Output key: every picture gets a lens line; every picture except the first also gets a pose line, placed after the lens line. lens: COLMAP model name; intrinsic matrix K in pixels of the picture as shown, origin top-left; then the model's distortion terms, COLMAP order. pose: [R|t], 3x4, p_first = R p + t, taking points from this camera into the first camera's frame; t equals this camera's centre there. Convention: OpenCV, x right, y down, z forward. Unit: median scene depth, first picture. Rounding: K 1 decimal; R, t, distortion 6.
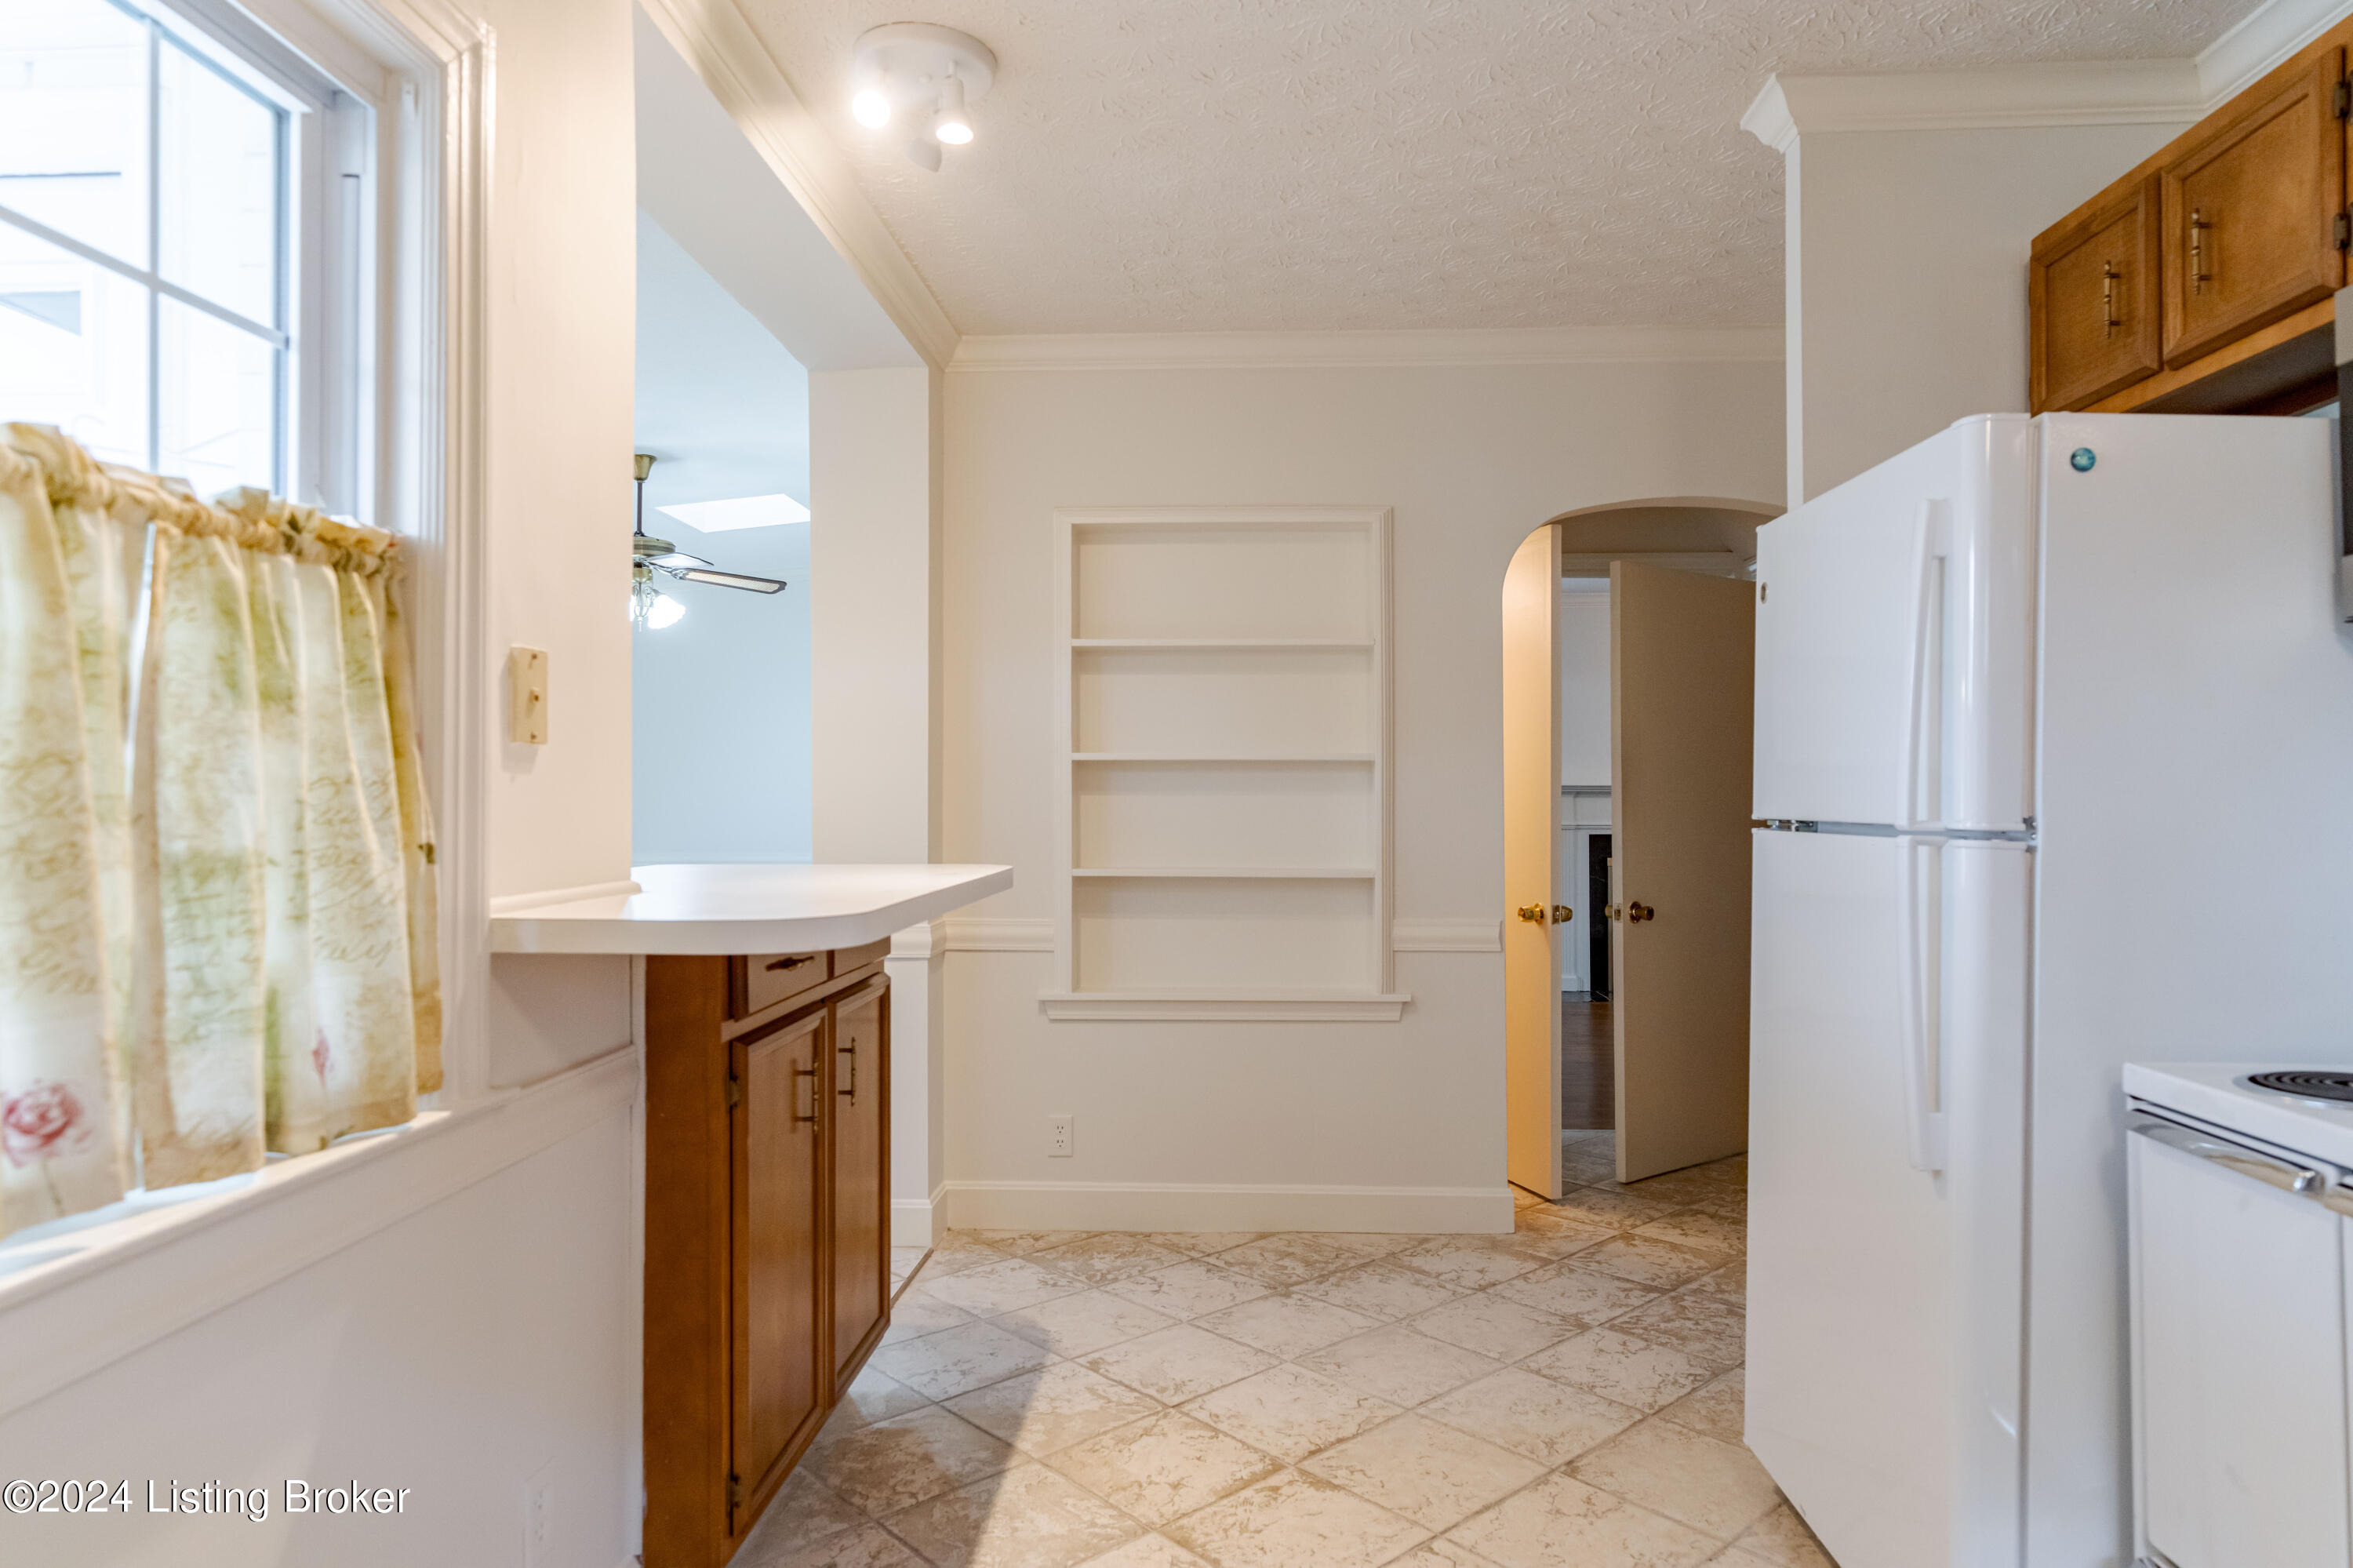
lens RADIAL K [[1446.1, 0, 1177.6], [0, 1446.1, 790.1], [0, 0, 1]] dist [0.000813, -0.000466]
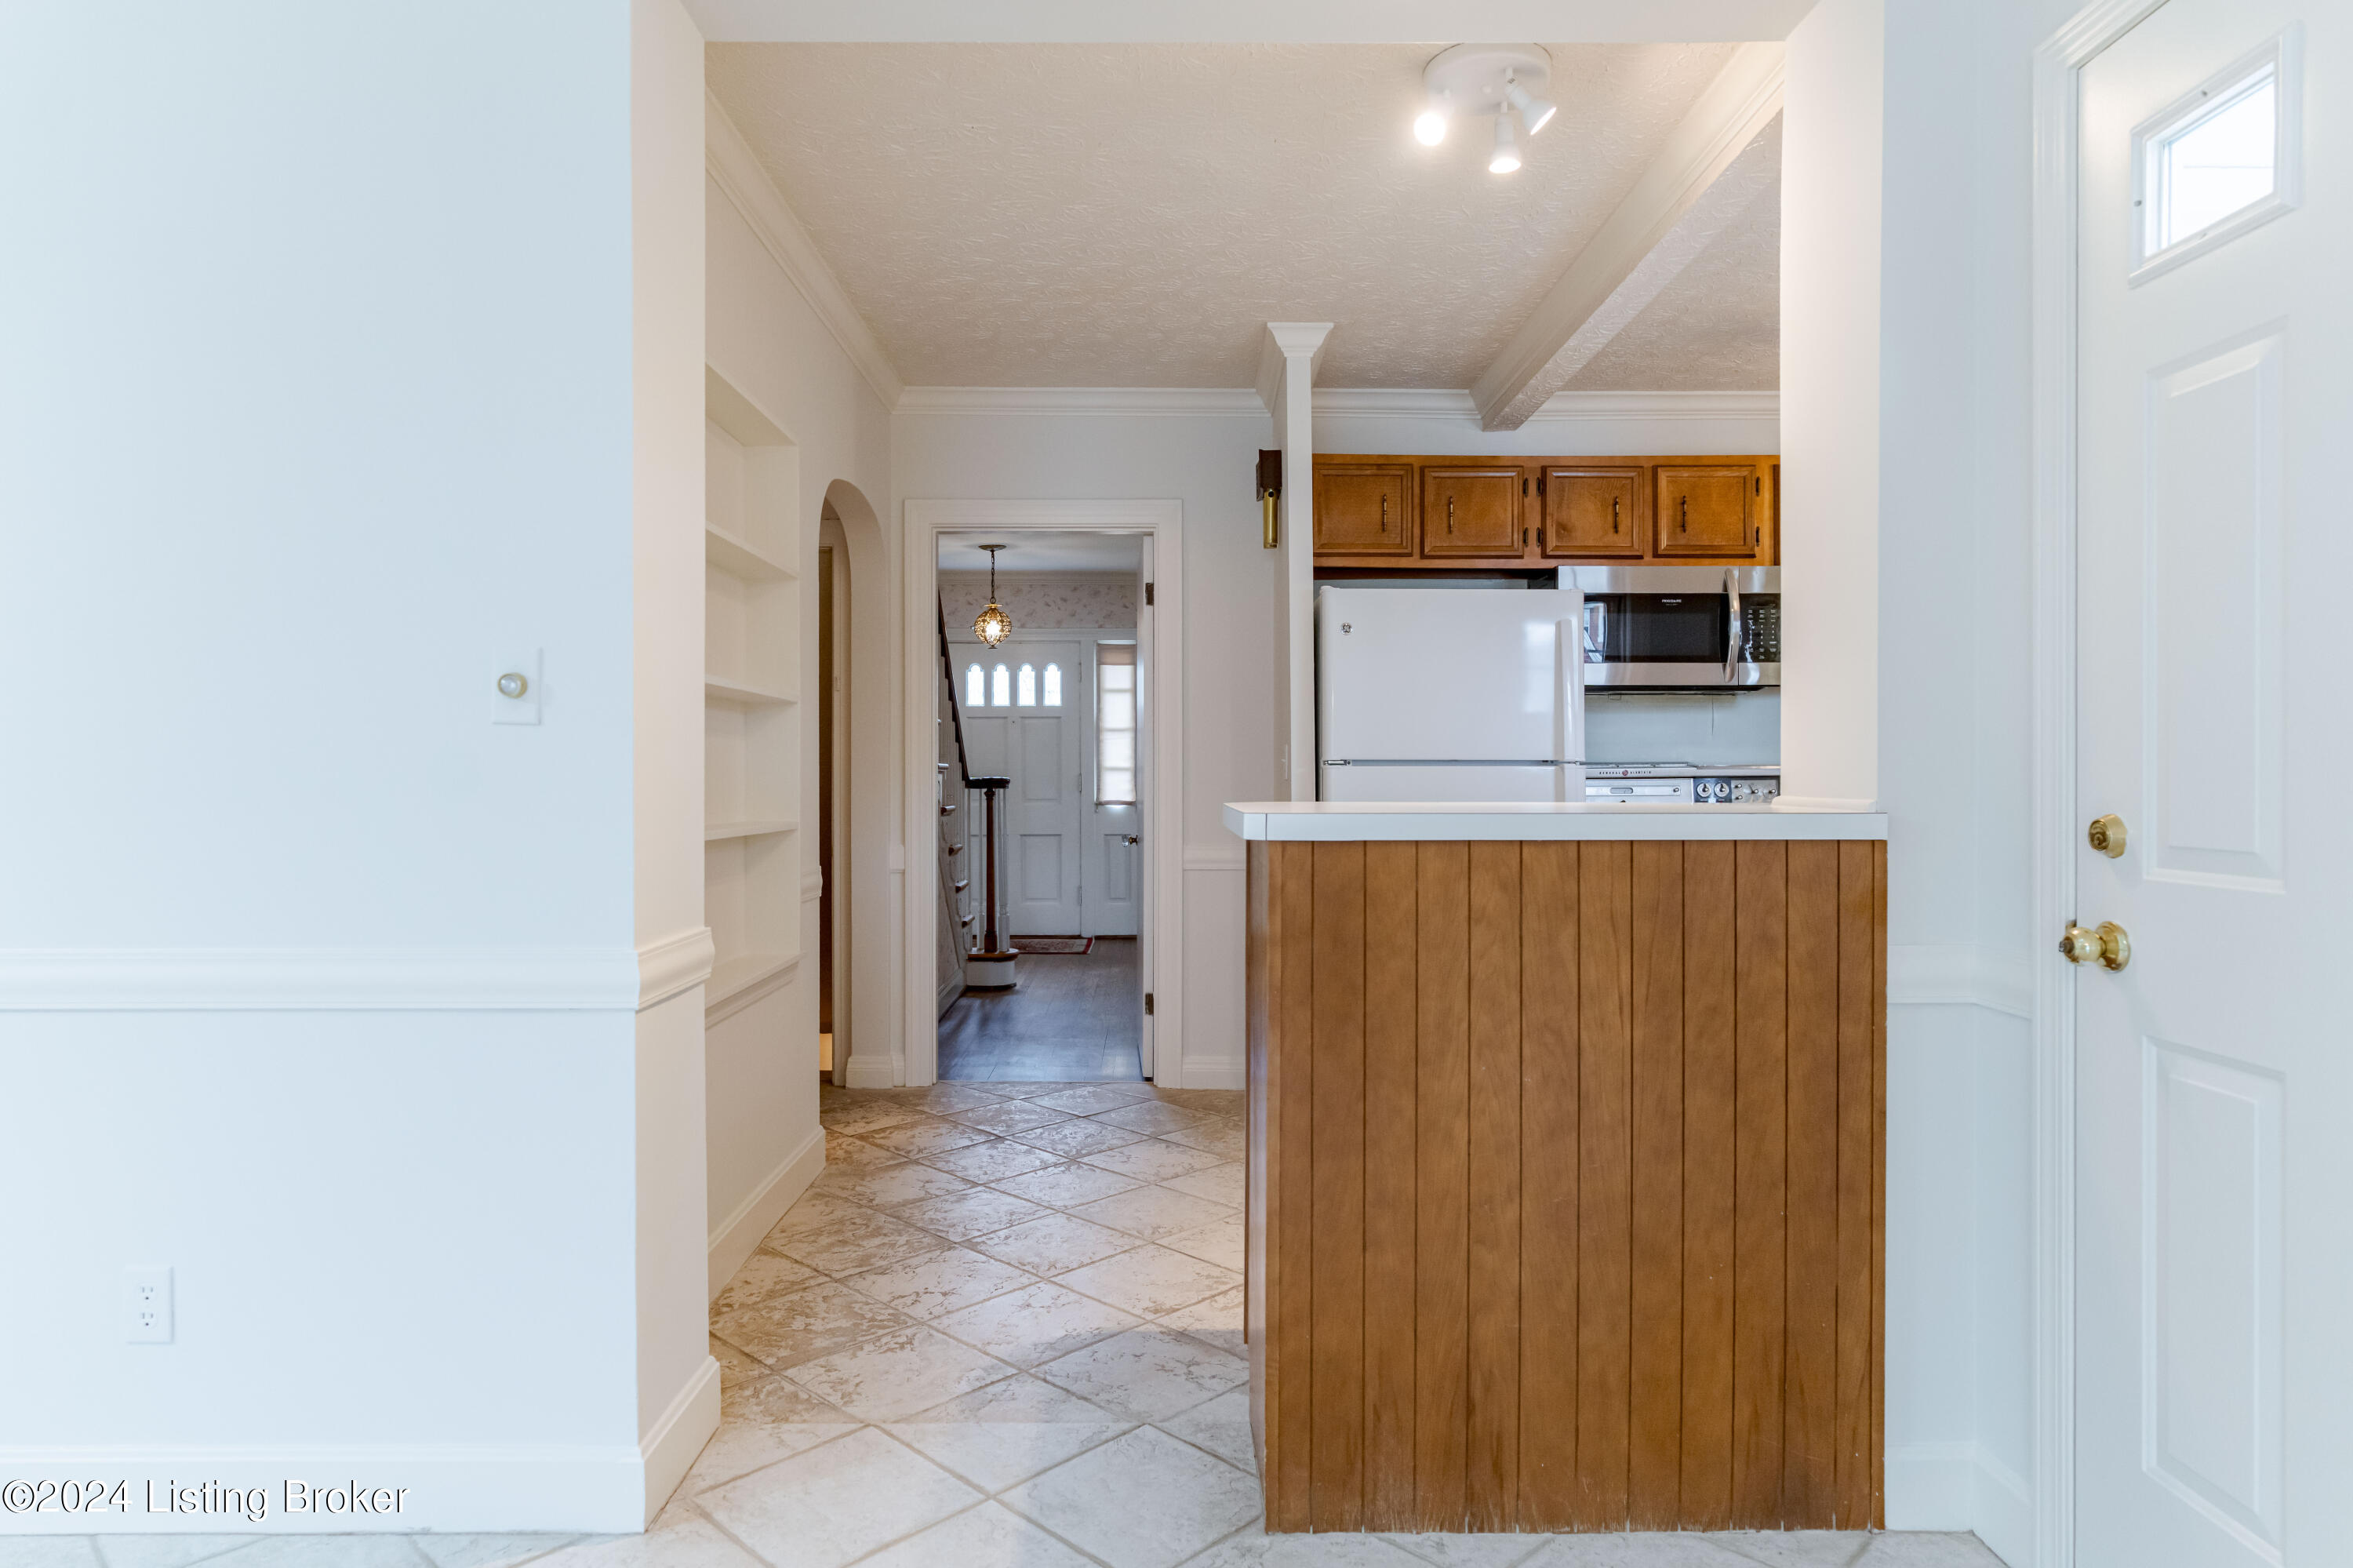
lens RADIAL K [[1390.3, 0, 1174.3], [0, 1390.3, 784.7], [0, 0, 1]] dist [0.003014, 0.004954]
pose [[-0.057603, -0.005297, 0.998326, -0.844691], [-0.005167, 0.999974, 0.005008, 0.030116], [-0.998326, -0.004869, -0.057629, 0.886137]]
